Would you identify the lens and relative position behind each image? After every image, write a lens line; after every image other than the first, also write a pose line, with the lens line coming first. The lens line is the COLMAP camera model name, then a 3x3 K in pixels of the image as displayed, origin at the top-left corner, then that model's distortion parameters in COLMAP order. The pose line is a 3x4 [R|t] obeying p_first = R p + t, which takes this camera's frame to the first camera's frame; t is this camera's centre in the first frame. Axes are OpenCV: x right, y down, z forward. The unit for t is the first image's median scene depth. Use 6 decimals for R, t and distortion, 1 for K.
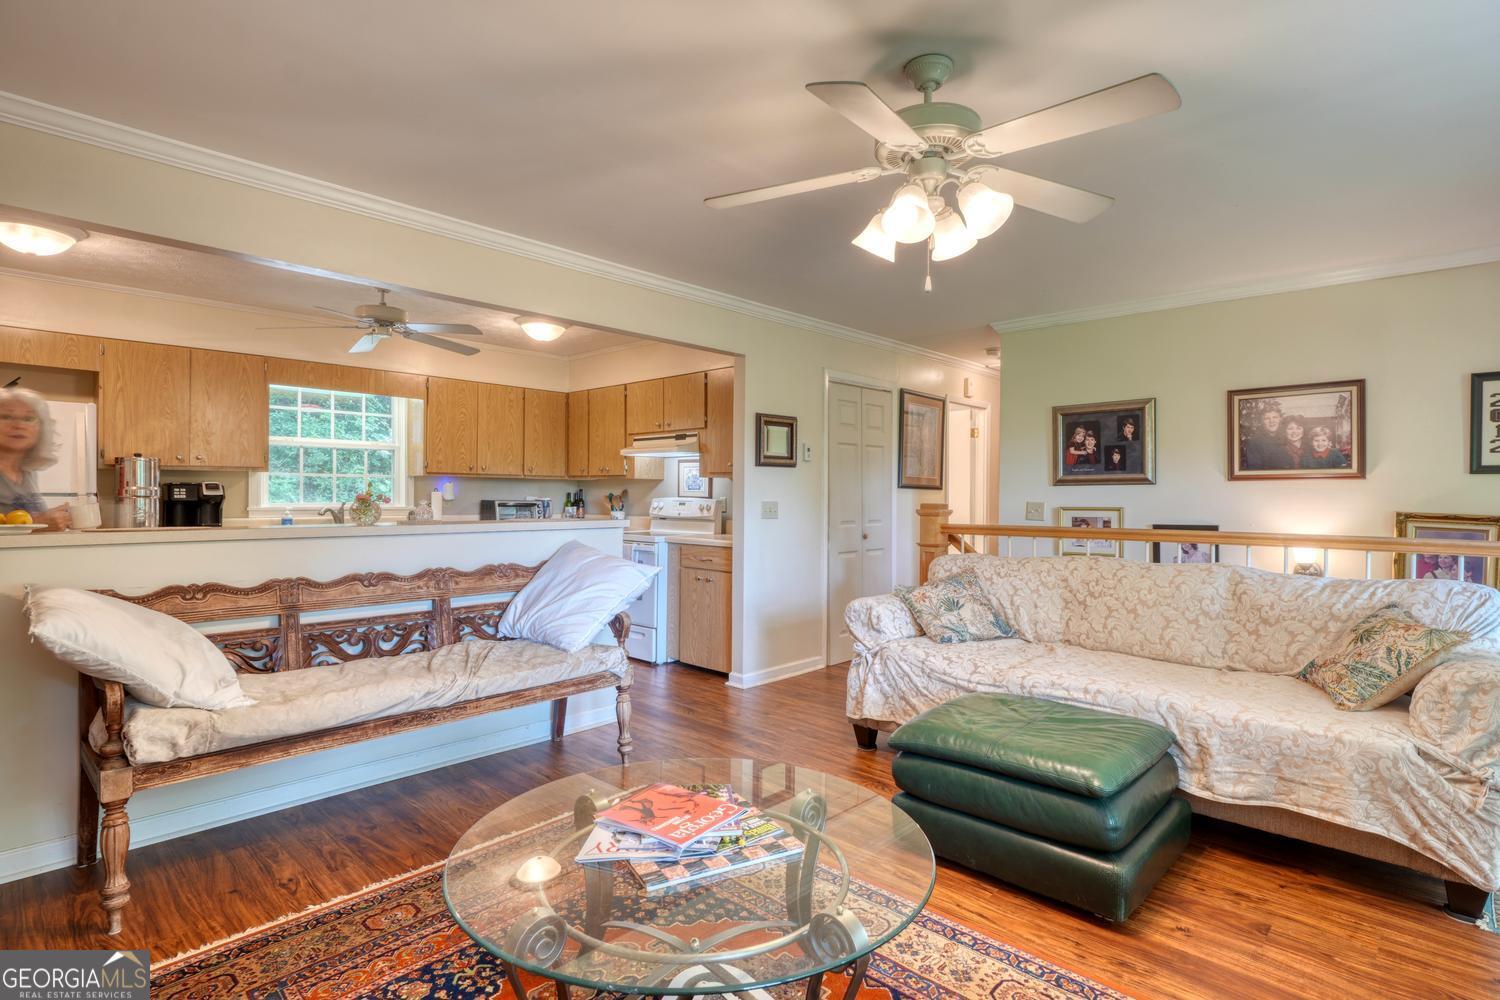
lens RADIAL K [[754.9, 0, 750.0], [0, 754.9, 500.0], [0, 0, 1]] dist [-0.004717, -0.000733]
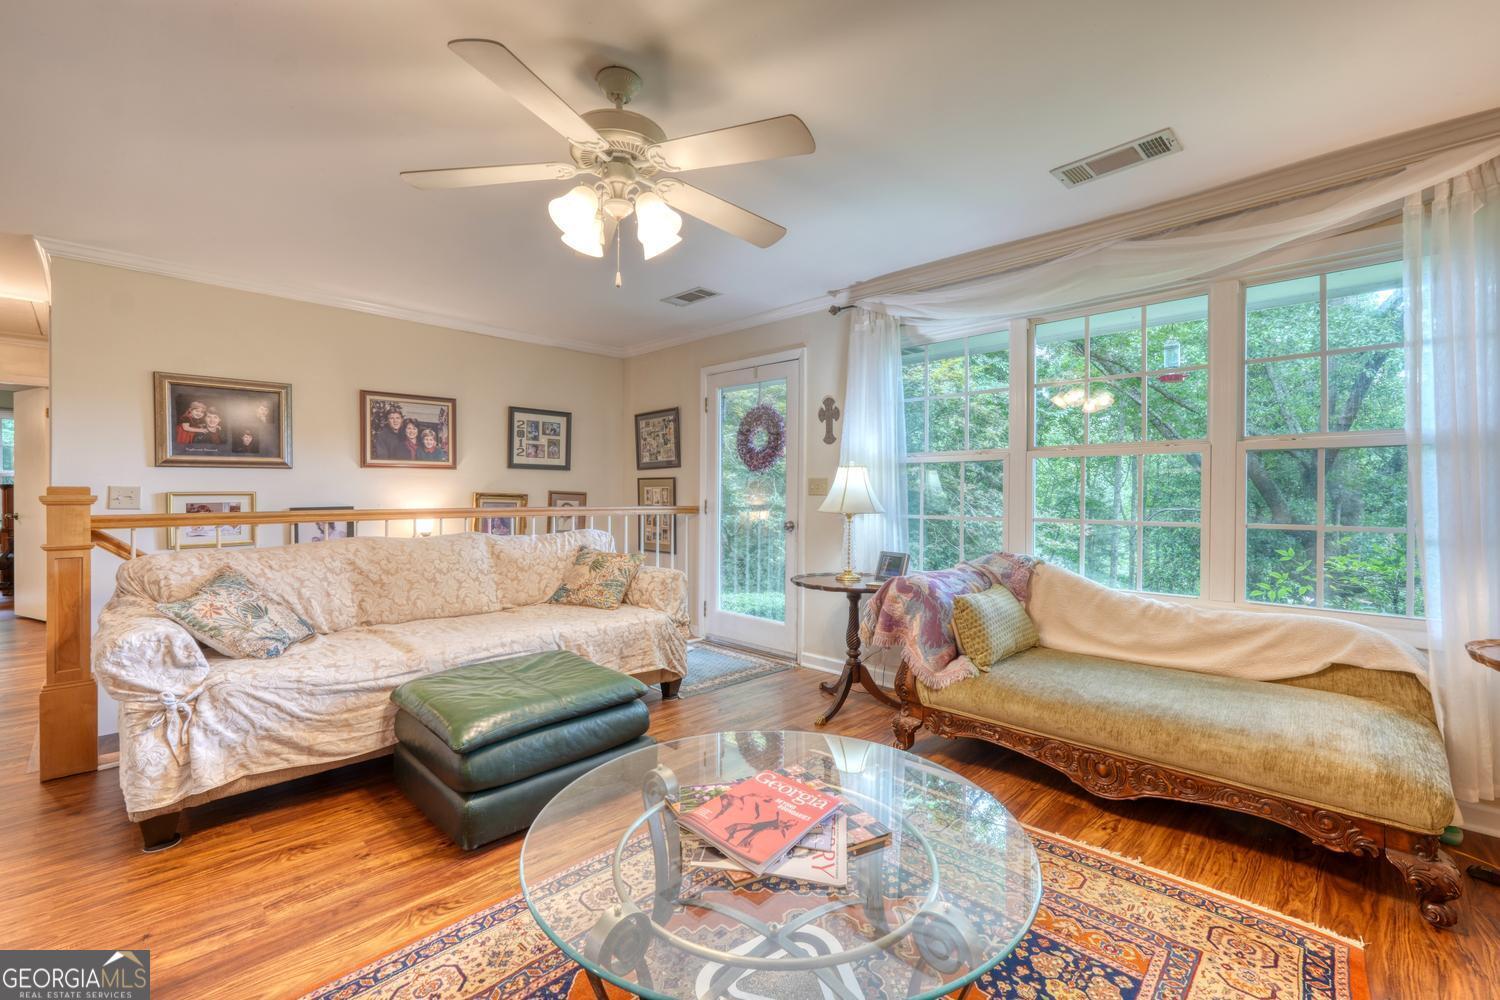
lens RADIAL K [[636.4, 0, 749.0], [0, 636.4, 496.7], [0, 0, 1]] dist [-0.007373, 0.004946]
pose [[0.010780, -0.011730, 0.999873, -0.327311], [0.004481, 0.999922, 0.011682, 0.009998], [-0.999932, 0.004354, 0.010832, 0.381712]]
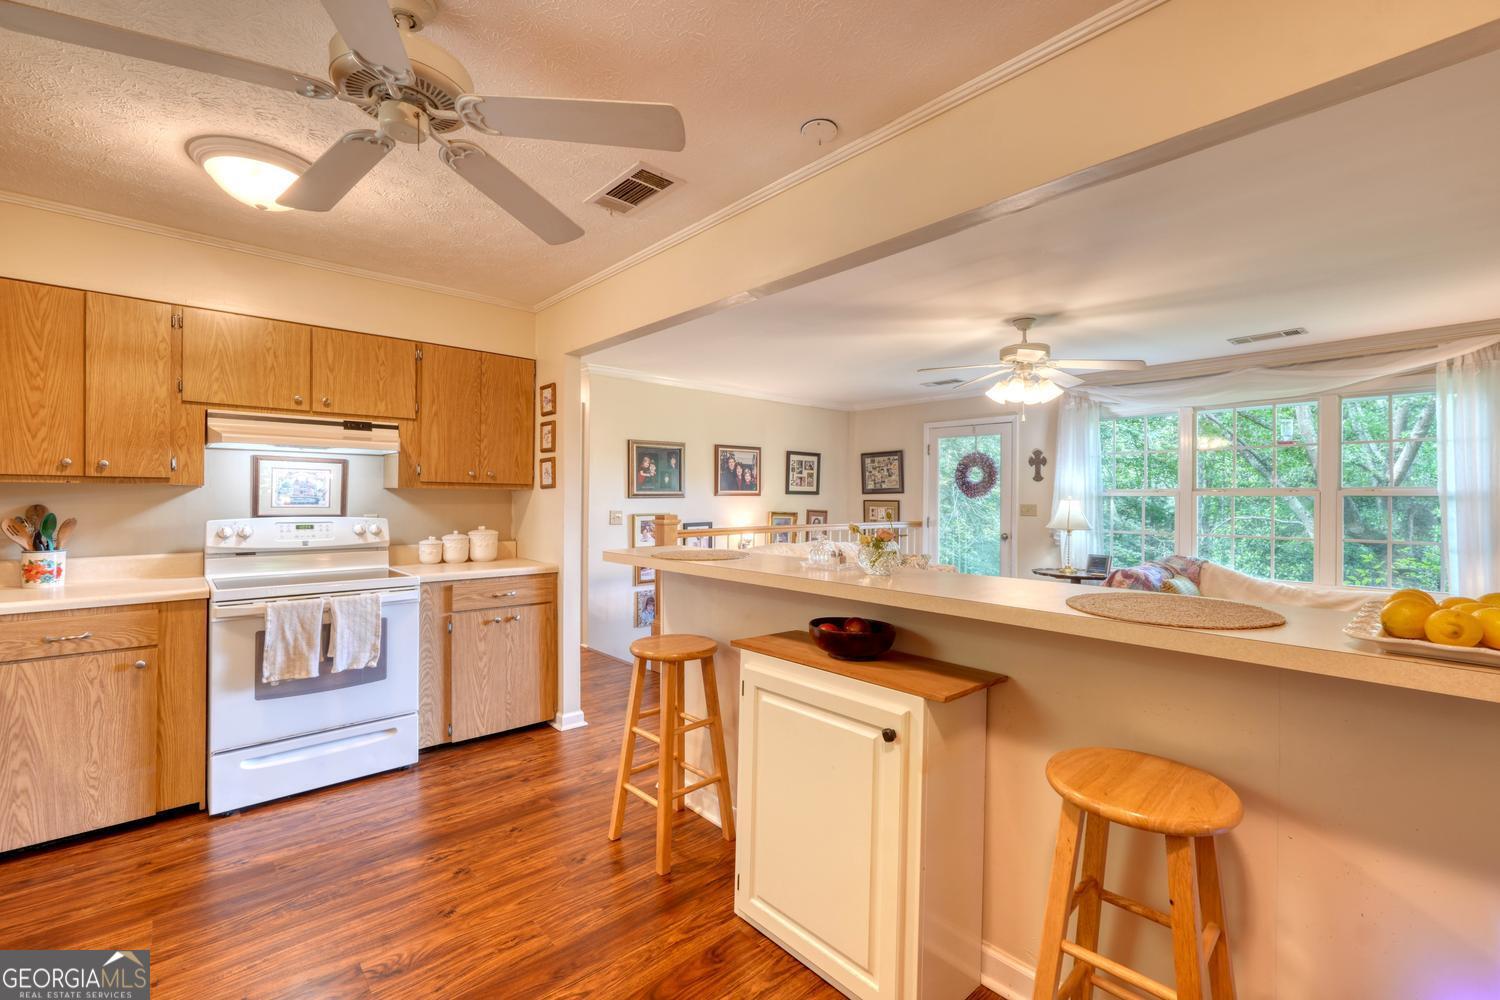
lens RADIAL K [[636.4, 0, 749.0], [0, 636.4, 496.7], [0, 0, 1]] dist [-0.007373, 0.004946]
pose [[0.070760, -0.004436, 0.997484, -0.803544], [0.002032, 0.999989, 0.004303, -0.029536], [-0.997491, 0.001722, 0.070768, 0.795358]]
